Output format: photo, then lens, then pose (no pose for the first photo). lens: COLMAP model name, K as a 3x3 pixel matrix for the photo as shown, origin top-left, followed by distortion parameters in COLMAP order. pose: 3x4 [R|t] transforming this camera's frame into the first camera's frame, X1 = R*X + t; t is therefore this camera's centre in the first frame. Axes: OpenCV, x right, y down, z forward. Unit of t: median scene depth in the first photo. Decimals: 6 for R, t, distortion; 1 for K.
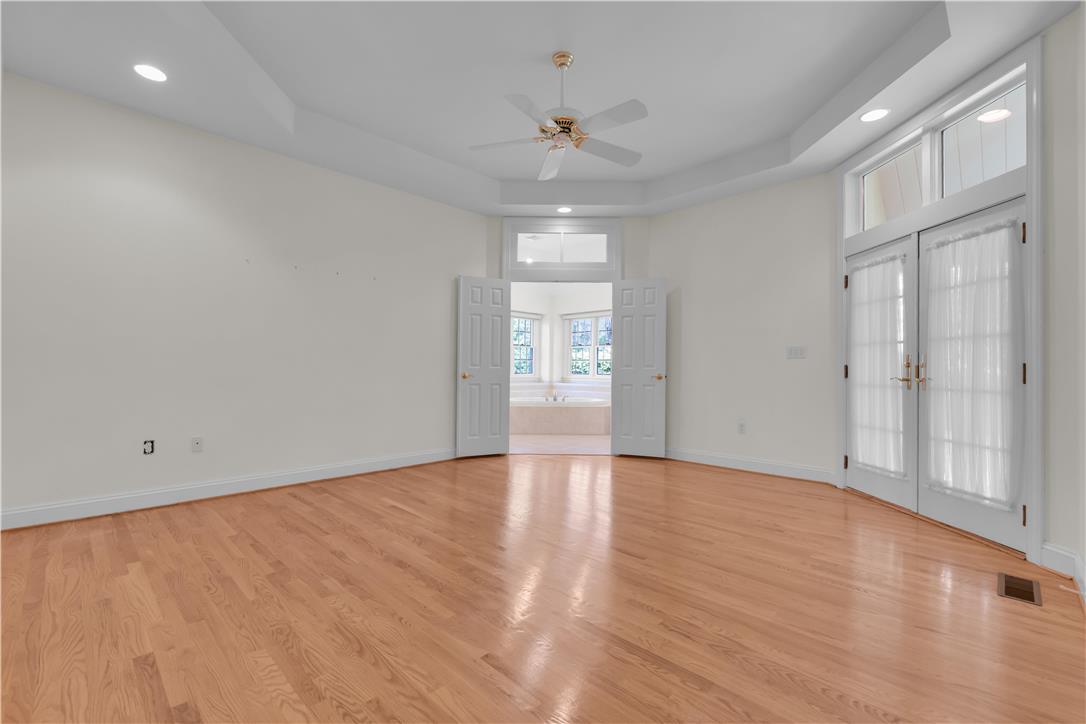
lens RADIAL K [[472.2, 0, 536.3], [0, 472.2, 359.6], [0, 0, 1]] dist [0.001829, -0.000132]
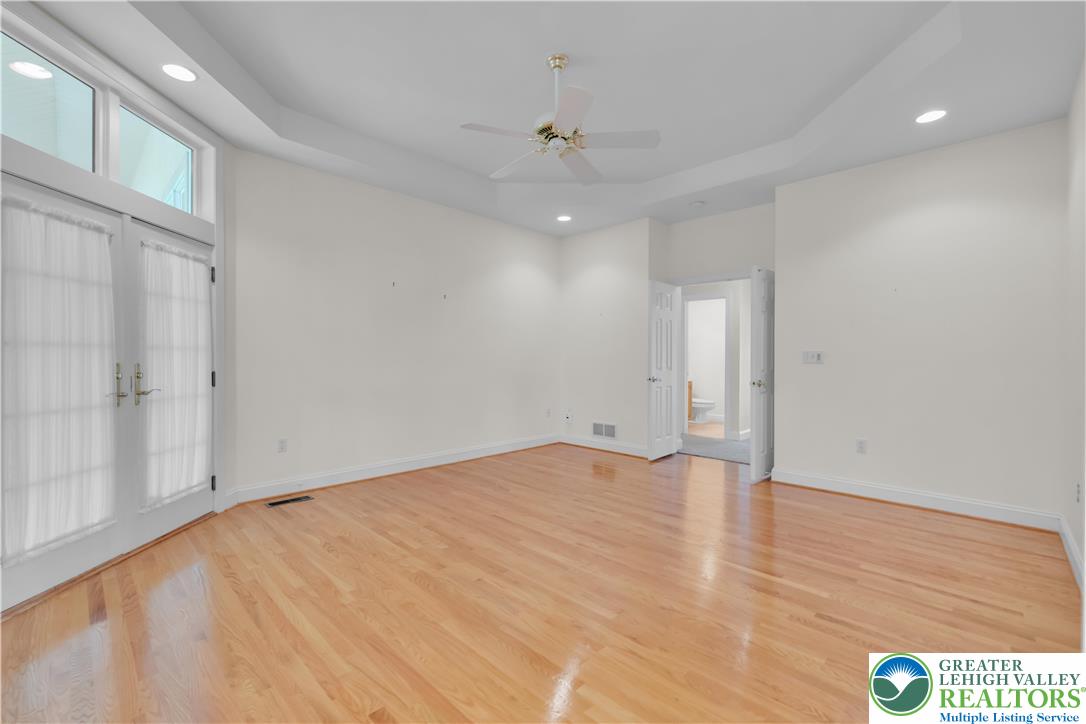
lens RADIAL K [[472.2, 0, 536.3], [0, 472.2, 359.6], [0, 0, 1]] dist [0.001829, -0.000132]
pose [[-0.999884, -0.014651, 0.004059, 0.092345], [-0.014716, 0.999757, -0.016443, -0.014941], [-0.003817, -0.016501, -0.999857, 2.024157]]
